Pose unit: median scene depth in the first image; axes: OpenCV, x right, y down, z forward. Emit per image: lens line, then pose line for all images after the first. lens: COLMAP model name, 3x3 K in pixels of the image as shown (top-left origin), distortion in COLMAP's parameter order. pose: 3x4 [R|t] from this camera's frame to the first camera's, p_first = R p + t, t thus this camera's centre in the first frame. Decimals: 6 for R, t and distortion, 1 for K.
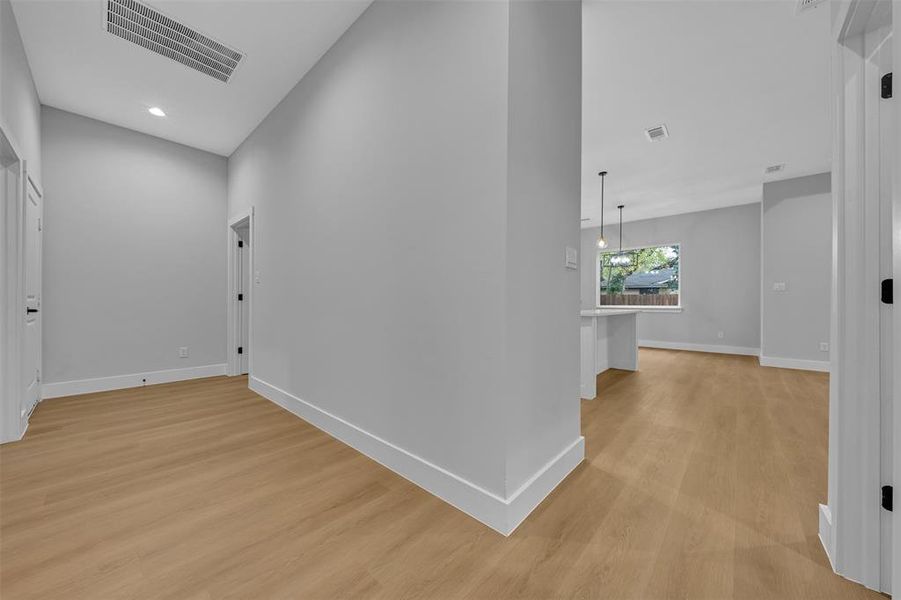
lens RADIAL K [[313.0, 0, 455.9], [0, 313.0, 300.5], [0, 0, 1]] dist [-0.001874, -0.000073]
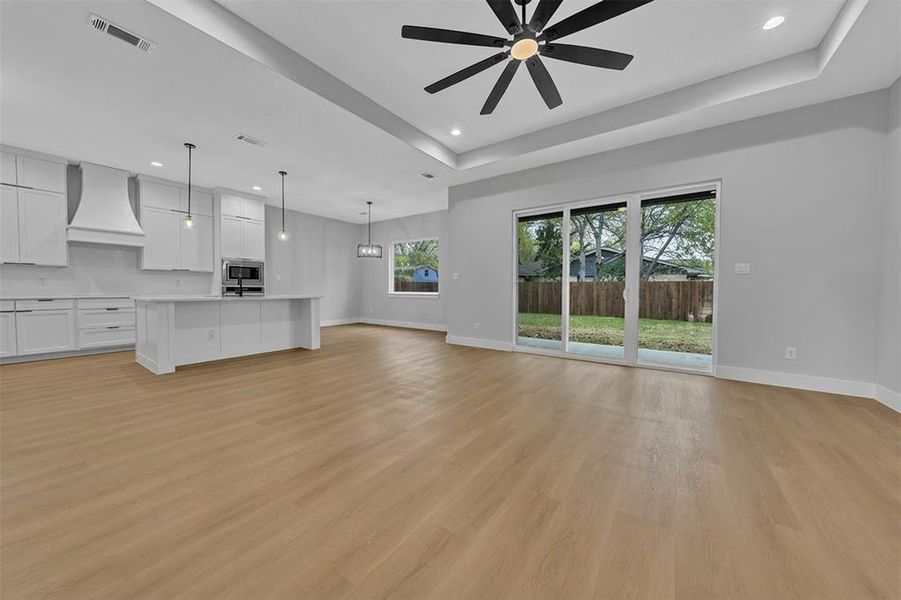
lens RADIAL K [[313.0, 0, 449.2], [0, 313.0, 296.9], [0, 0, 1]] dist [-0.001874, -0.000073]
pose [[0.995537, 0.001841, 0.094358, 0.640688], [-0.004725, 0.999528, 0.030351, -0.000458], [-0.094257, -0.030662, 0.995076, -0.165179]]
